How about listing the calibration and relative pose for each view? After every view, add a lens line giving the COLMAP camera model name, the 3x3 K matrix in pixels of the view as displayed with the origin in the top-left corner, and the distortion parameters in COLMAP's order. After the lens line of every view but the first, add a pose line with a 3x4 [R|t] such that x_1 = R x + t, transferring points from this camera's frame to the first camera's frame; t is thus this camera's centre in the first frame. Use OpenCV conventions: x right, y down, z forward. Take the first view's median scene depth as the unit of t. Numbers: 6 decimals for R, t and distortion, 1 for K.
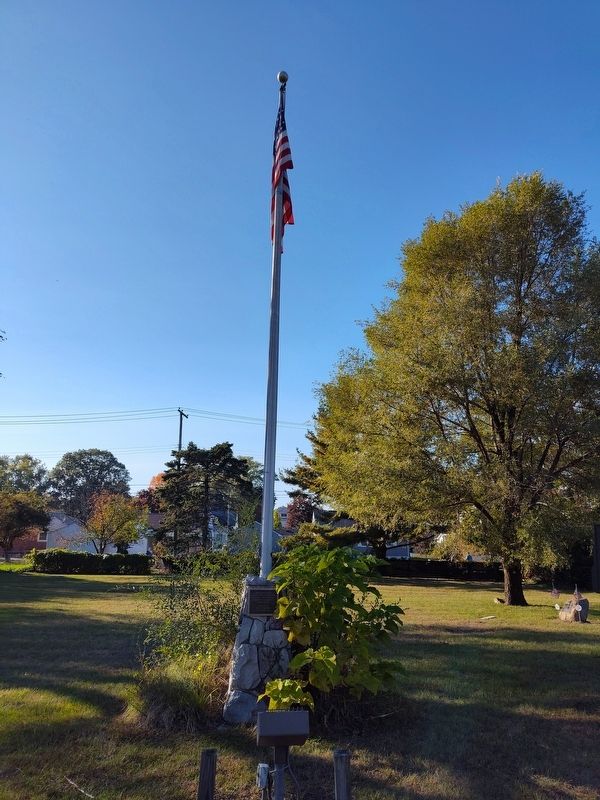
lens RADIAL K [[556.6, 0, 300.0], [0, 556.6, 400.0], [0, 0, 1]] dist [0.040769, -0.060221]
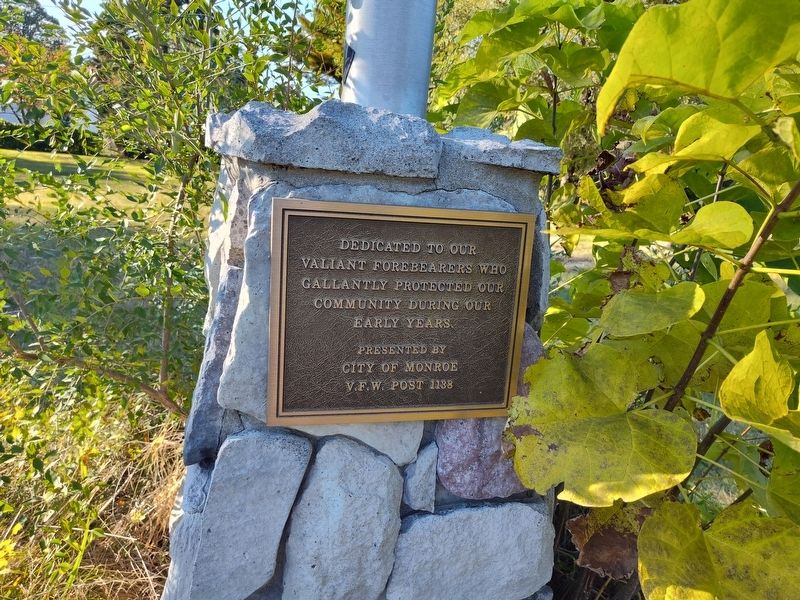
lens RADIAL K [[556.6, 0, 406.4], [0, 556.6, 296.4], [0, 0, 1]] dist [0.040769, -0.060221]
pose [[0.973631, 0.023763, 0.226886, -0.013586], [-0.132159, 0.869418, 0.476074, 0.044662], [-0.185946, -0.493506, 0.849633, 0.133543]]
